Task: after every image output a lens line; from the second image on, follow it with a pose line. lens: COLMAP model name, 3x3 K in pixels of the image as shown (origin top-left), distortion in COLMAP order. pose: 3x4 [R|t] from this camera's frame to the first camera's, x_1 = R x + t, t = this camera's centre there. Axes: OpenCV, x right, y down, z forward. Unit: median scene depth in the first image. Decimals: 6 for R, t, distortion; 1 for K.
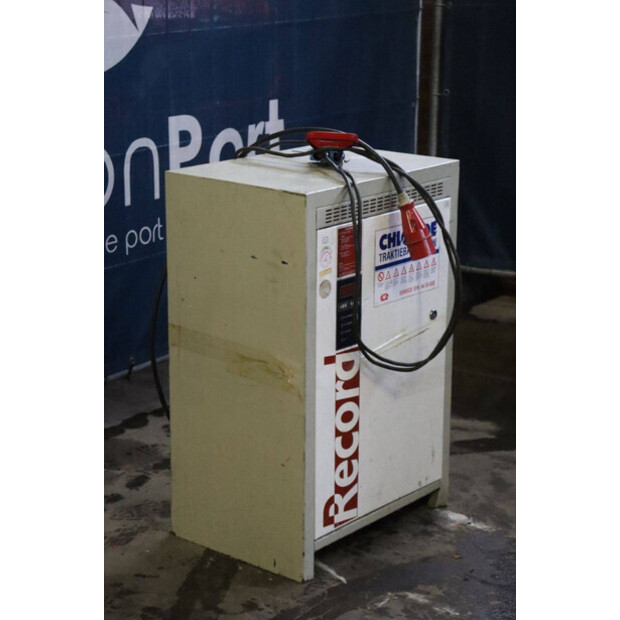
lens RADIAL K [[1483.5, 0, 310.0], [0, 1483.5, 310.0], [0, 0, 1]] dist [0.447180, -0.107573]
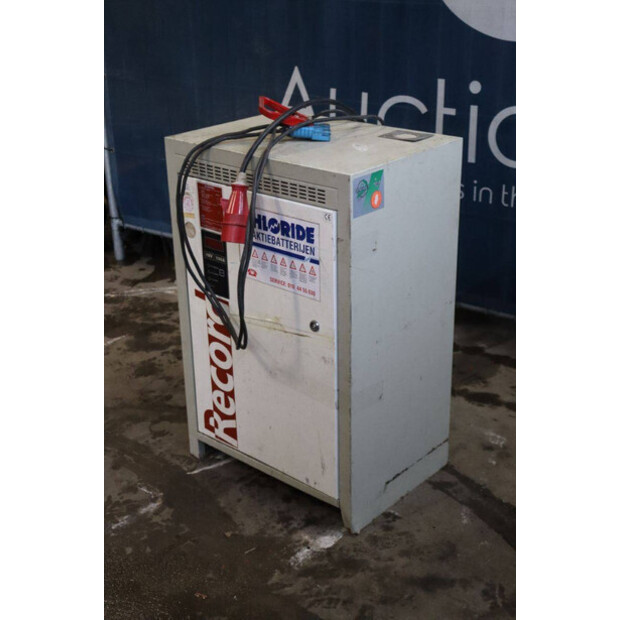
lens RADIAL K [[920.5, 0, 310.0], [0, 920.5, 310.0], [0, 0, 1]] dist [0.128214, 0.000670]
pose [[-0.039272, 0.384247, -0.922395, 0.636859], [-0.241115, 0.892185, 0.381928, -0.235005], [0.969702, 0.237402, 0.057610, 1.002897]]
